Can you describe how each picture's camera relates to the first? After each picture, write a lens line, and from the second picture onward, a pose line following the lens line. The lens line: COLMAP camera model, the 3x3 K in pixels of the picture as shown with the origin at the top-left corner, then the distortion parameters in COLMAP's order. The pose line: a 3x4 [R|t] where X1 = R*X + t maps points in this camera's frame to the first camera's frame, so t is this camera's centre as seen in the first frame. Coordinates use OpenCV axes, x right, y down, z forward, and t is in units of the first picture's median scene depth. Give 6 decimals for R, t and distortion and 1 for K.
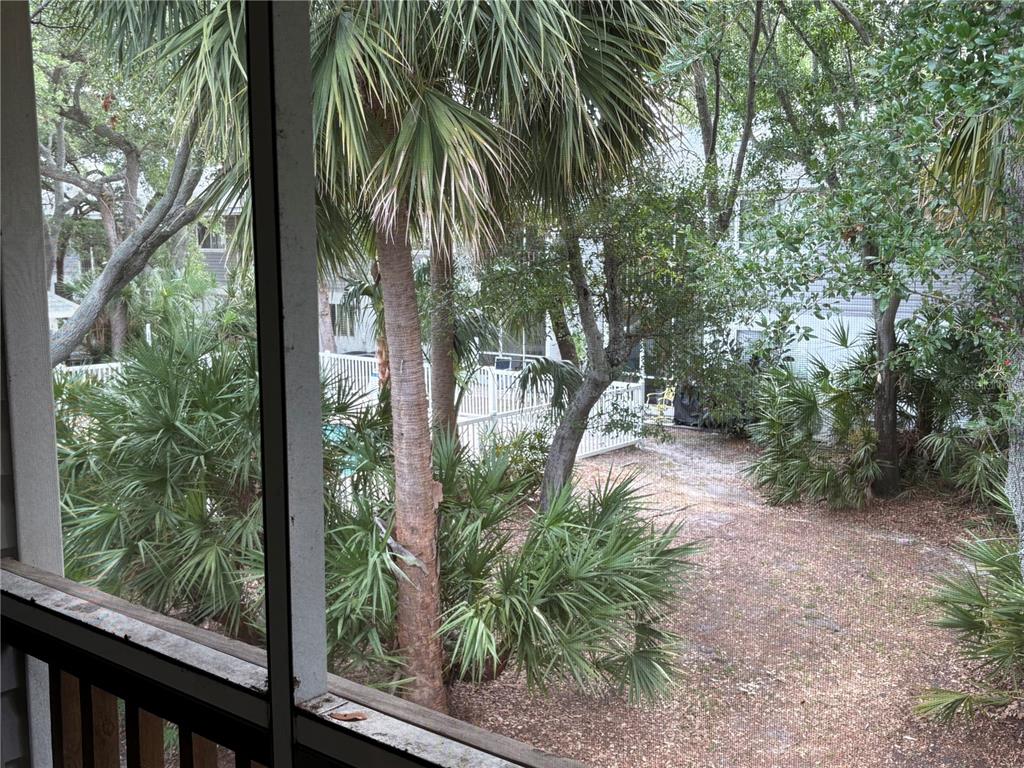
lens RADIAL K [[1054.6, 0, 516.8], [0, 1054.6, 382.1], [0, 0, 1]] dist [0.178889, -0.539809]
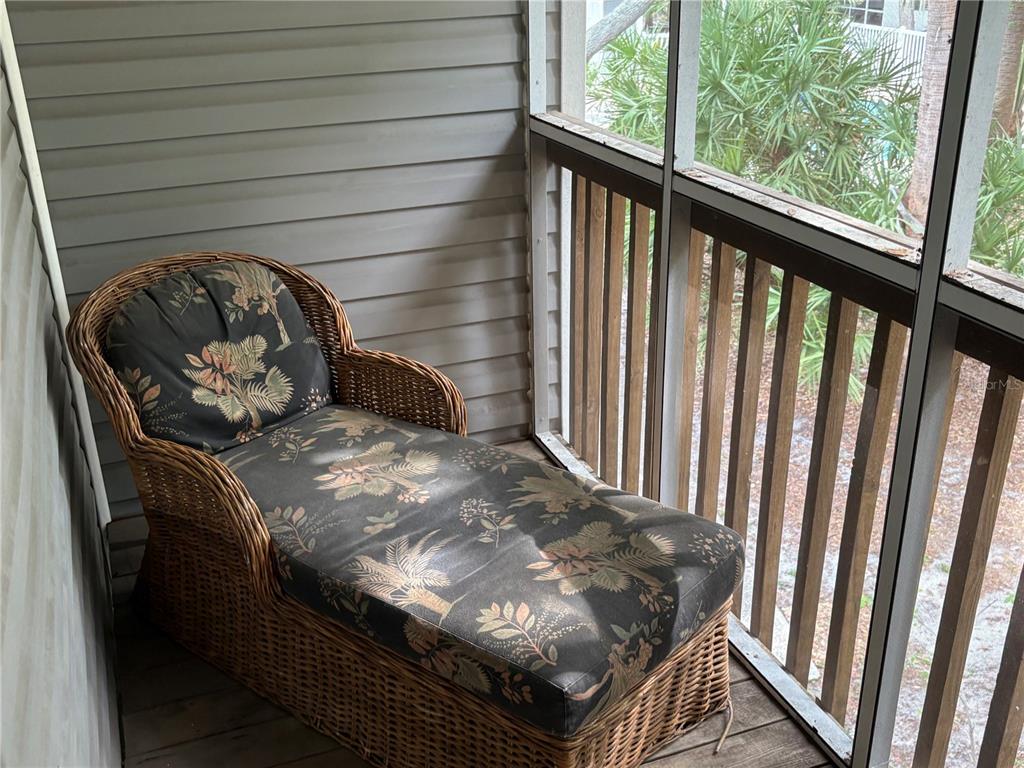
lens RADIAL K [[1054.6, 0, 516.8], [0, 1054.6, 382.1], [0, 0, 1]] dist [0.178889, -0.539809]
pose [[0.868117, 0.188869, -0.459023, 0.064251], [-0.048768, 0.952758, 0.299788, 0.013284], [0.493958, -0.237866, 0.836316, -0.107844]]
